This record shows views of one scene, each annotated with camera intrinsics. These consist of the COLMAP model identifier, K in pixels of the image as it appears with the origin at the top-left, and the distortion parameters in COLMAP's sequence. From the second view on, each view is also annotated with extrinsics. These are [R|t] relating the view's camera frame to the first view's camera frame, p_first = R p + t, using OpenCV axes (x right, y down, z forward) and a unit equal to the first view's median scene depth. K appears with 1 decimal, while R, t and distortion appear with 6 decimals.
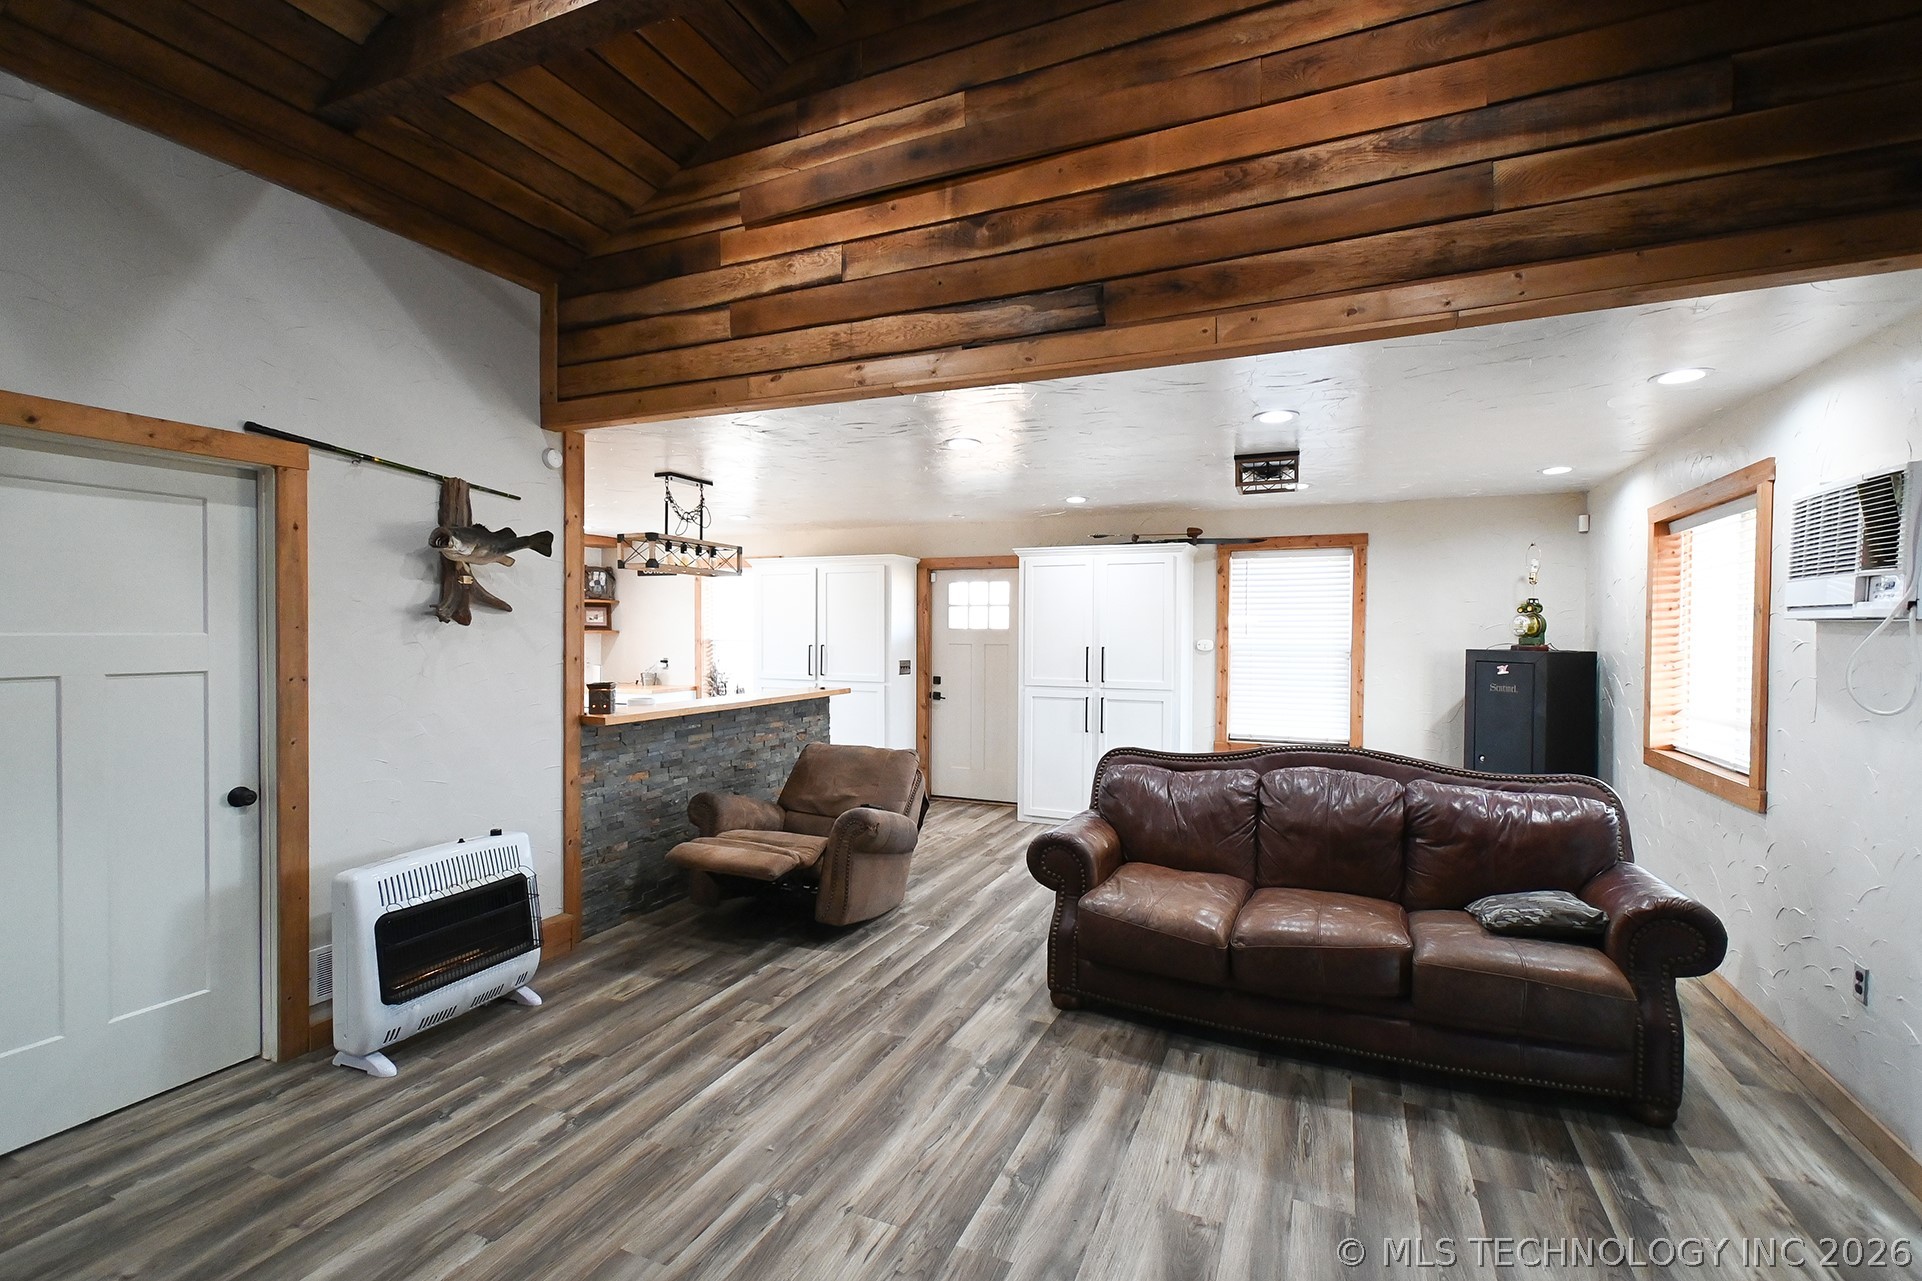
lens RADIAL K [[861.7, 0, 970.1], [0, 861.7, 641.3], [0, 0, 1]] dist [0.010156, -0.005045]
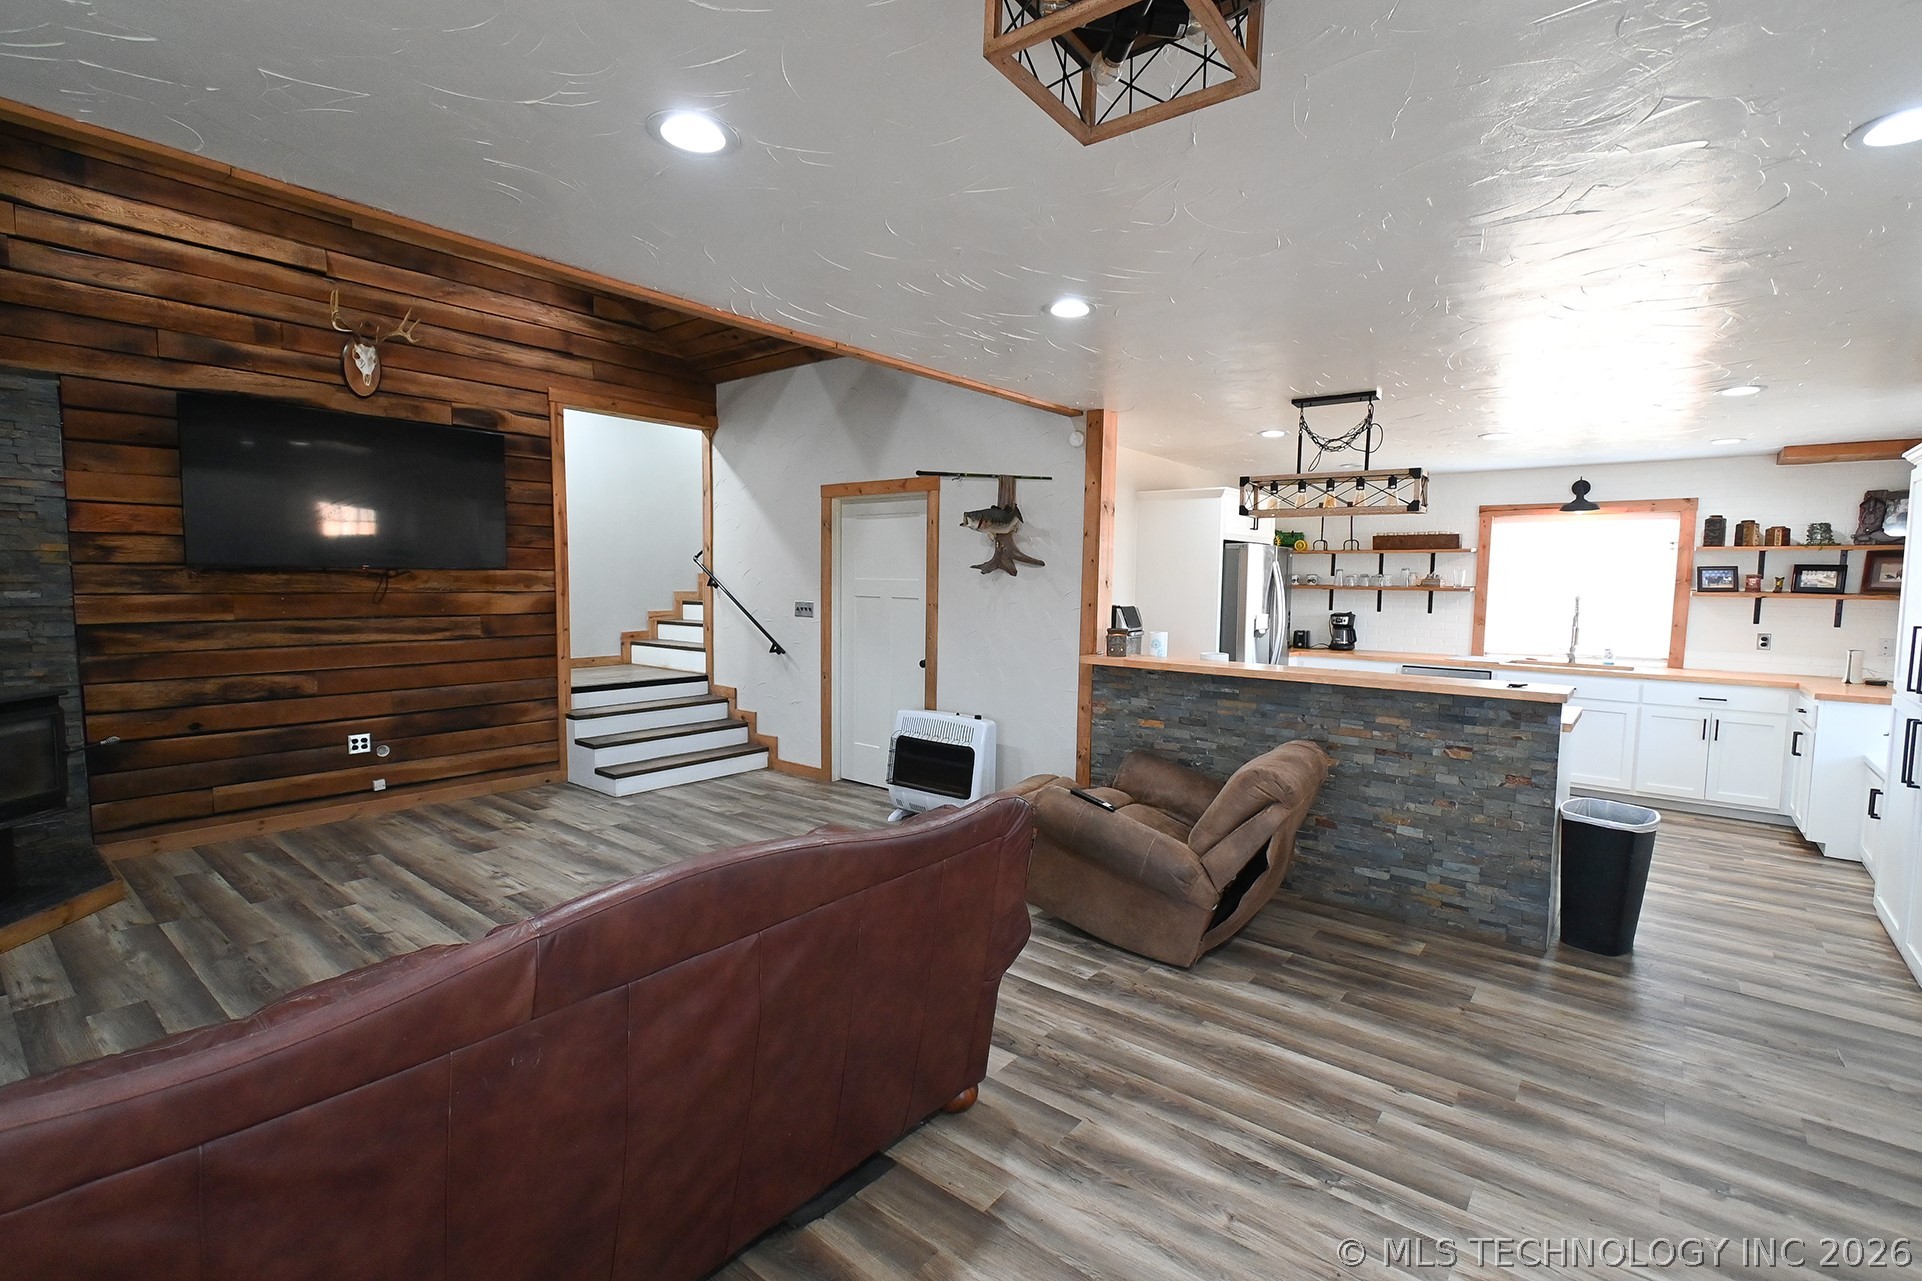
lens RADIAL K [[861.7, 0, 975.7], [0, 861.7, 645.5], [0, 0, 1]] dist [0.010156, -0.005045]
pose [[-0.261710, 0.067925, -0.962753, 0.857565], [-0.030924, 0.996418, 0.078707, -0.014743], [0.964651, 0.050370, -0.258672, 1.376271]]
